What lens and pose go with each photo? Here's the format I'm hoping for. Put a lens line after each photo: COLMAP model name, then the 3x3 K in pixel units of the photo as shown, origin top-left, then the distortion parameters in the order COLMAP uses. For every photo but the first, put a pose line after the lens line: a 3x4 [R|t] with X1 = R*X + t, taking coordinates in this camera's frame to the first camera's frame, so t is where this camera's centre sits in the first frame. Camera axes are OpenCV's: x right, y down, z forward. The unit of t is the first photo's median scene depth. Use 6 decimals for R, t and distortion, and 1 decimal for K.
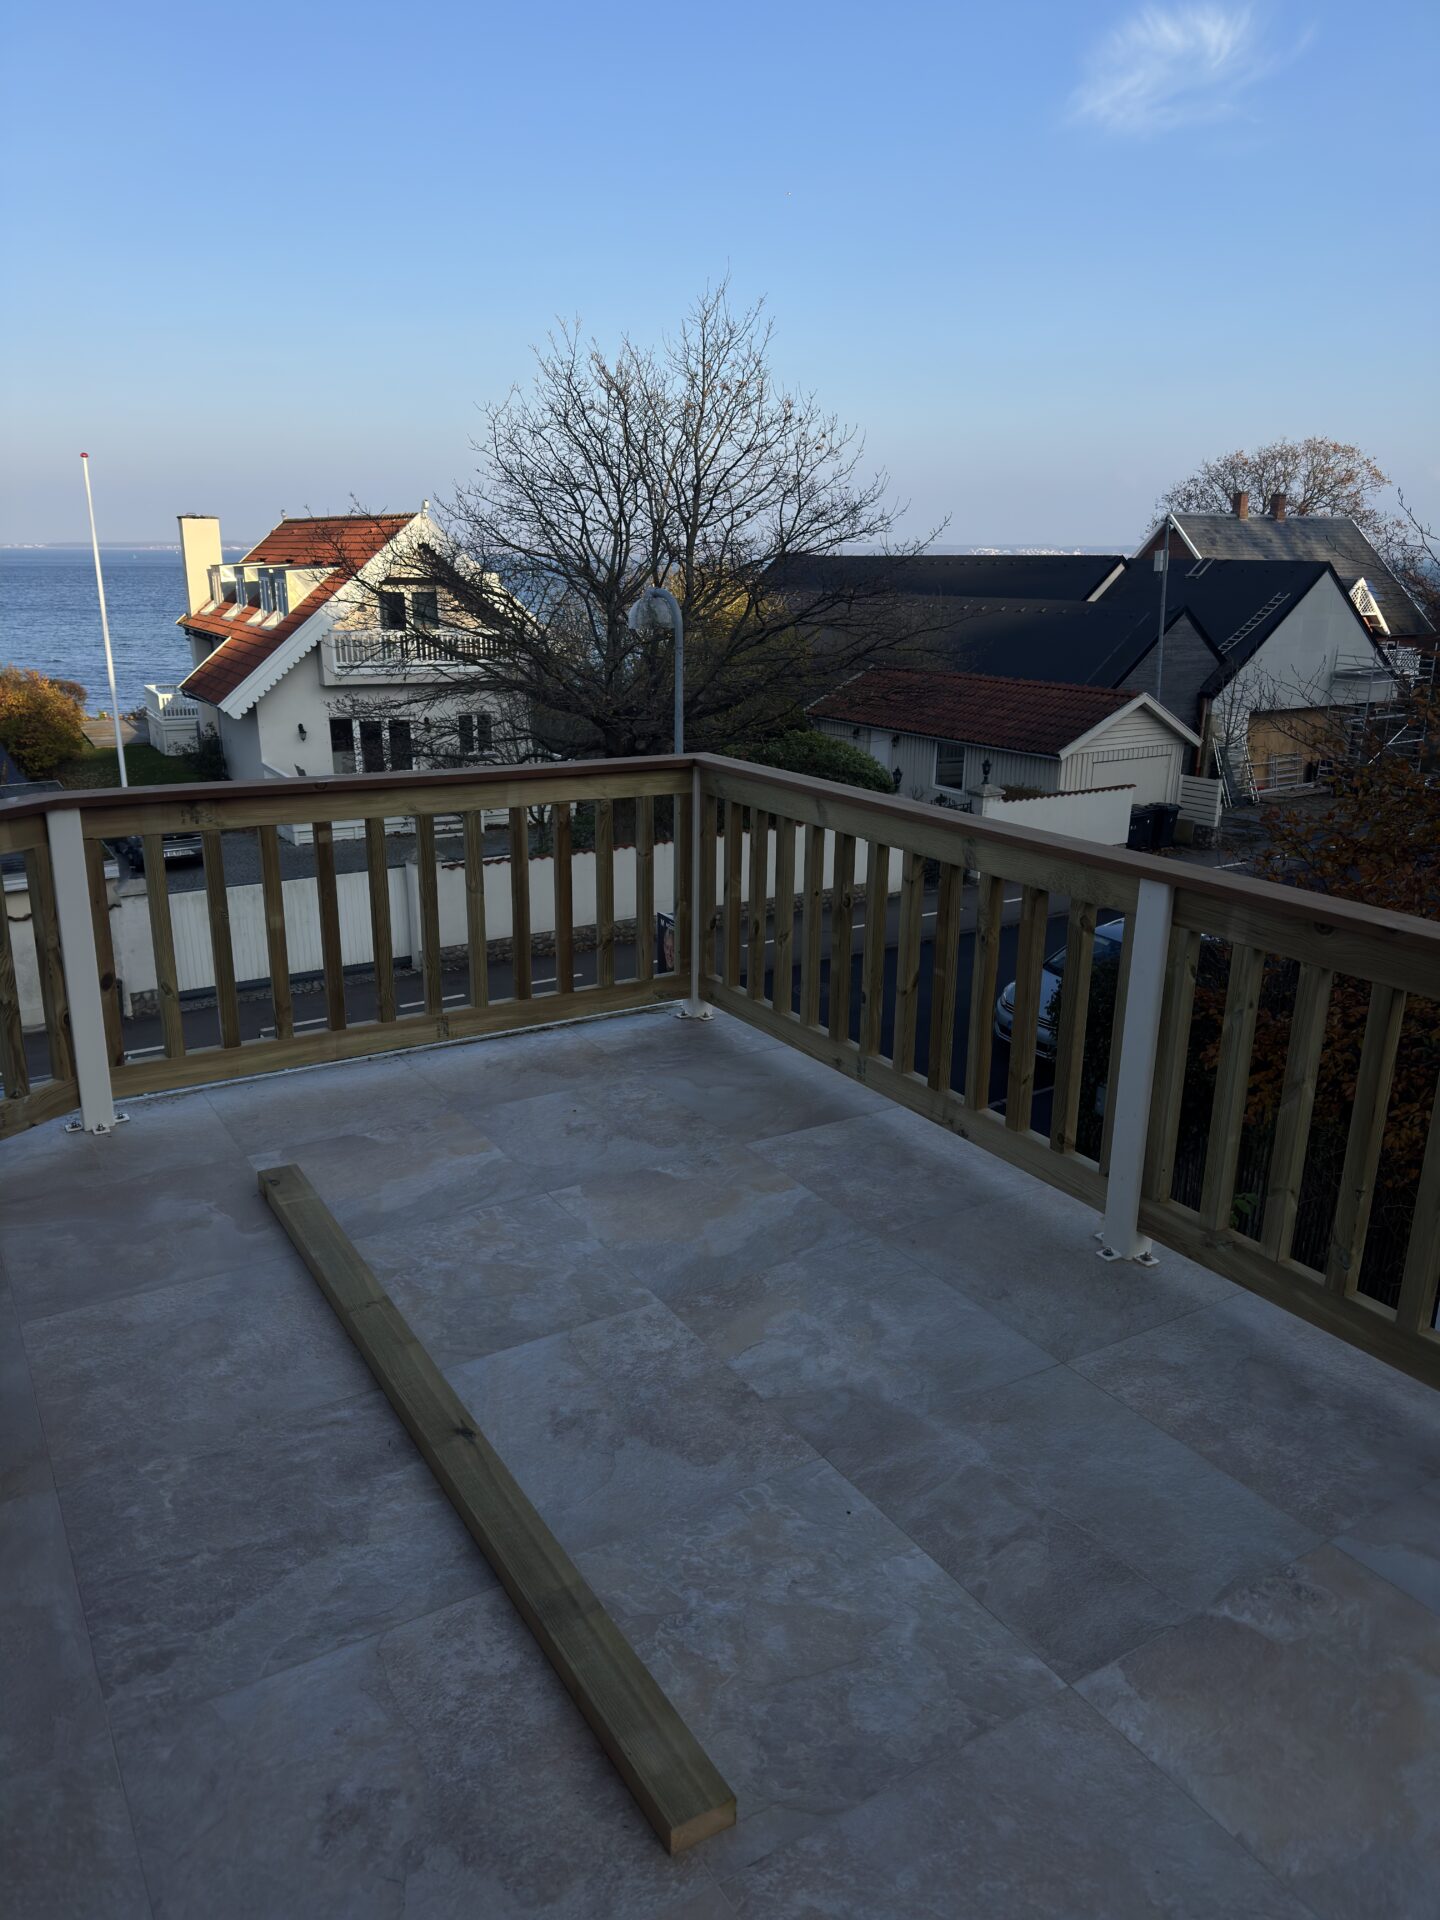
lens RADIAL K [[1369.2, 0, 713.4], [0, 1369.2, 947.4], [0, 0, 1]] dist [0.057096, -0.081545]
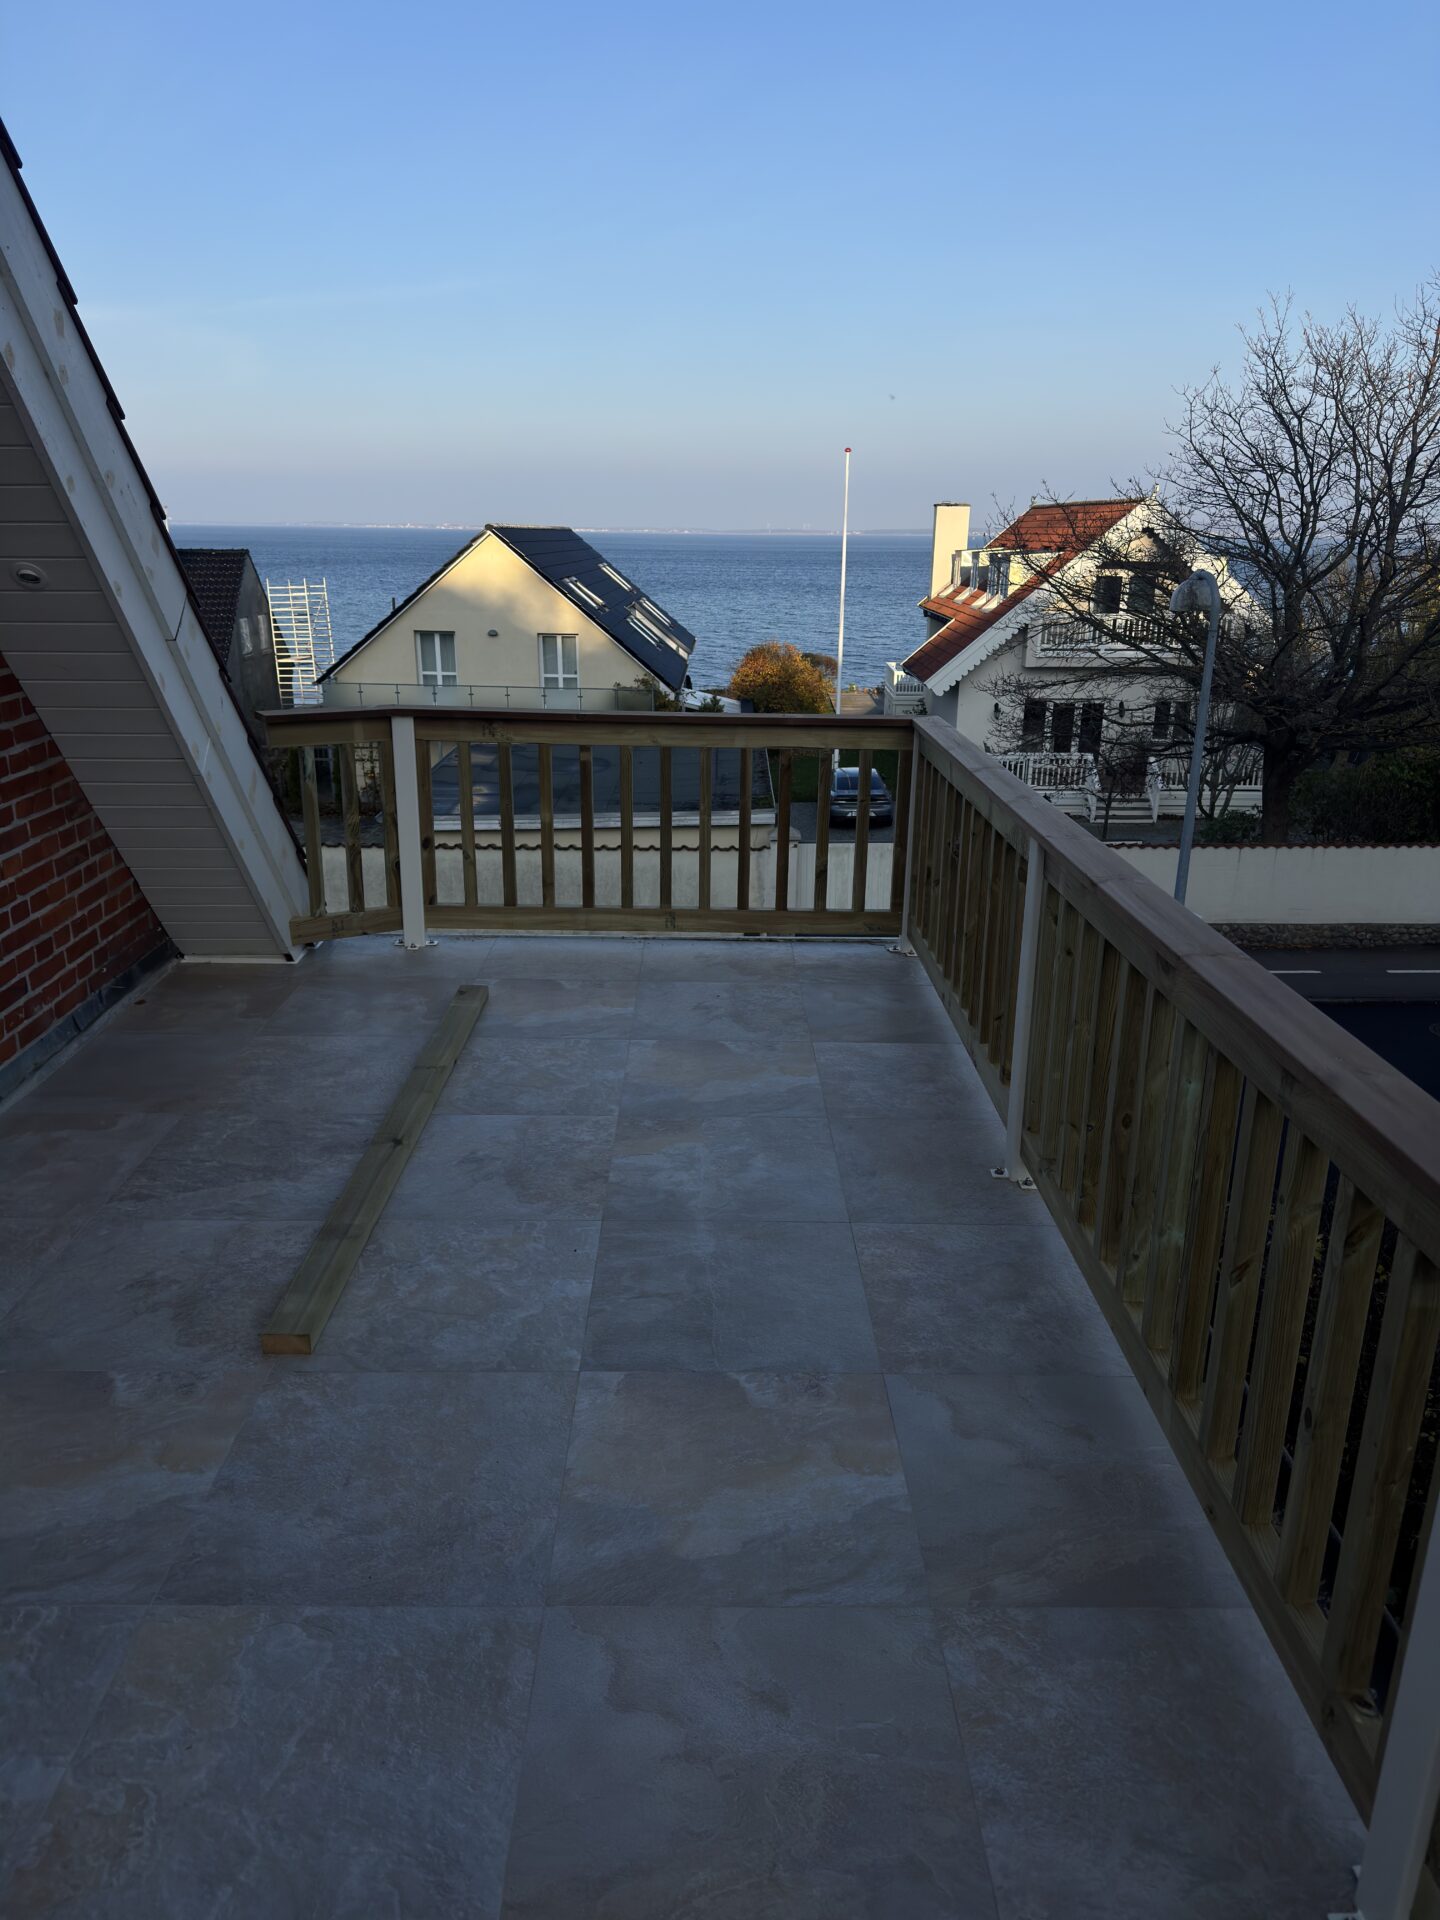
lens RADIAL K [[1369.2, 0, 719.0], [0, 1369.2, 954.9], [0, 0, 1]] dist [0.057096, -0.081545]
pose [[0.858872, 0.152407, -0.488989, 0.506104], [-0.145448, 0.987974, 0.052461, 0.020313], [0.491104, 0.026065, 0.870711, -0.063553]]
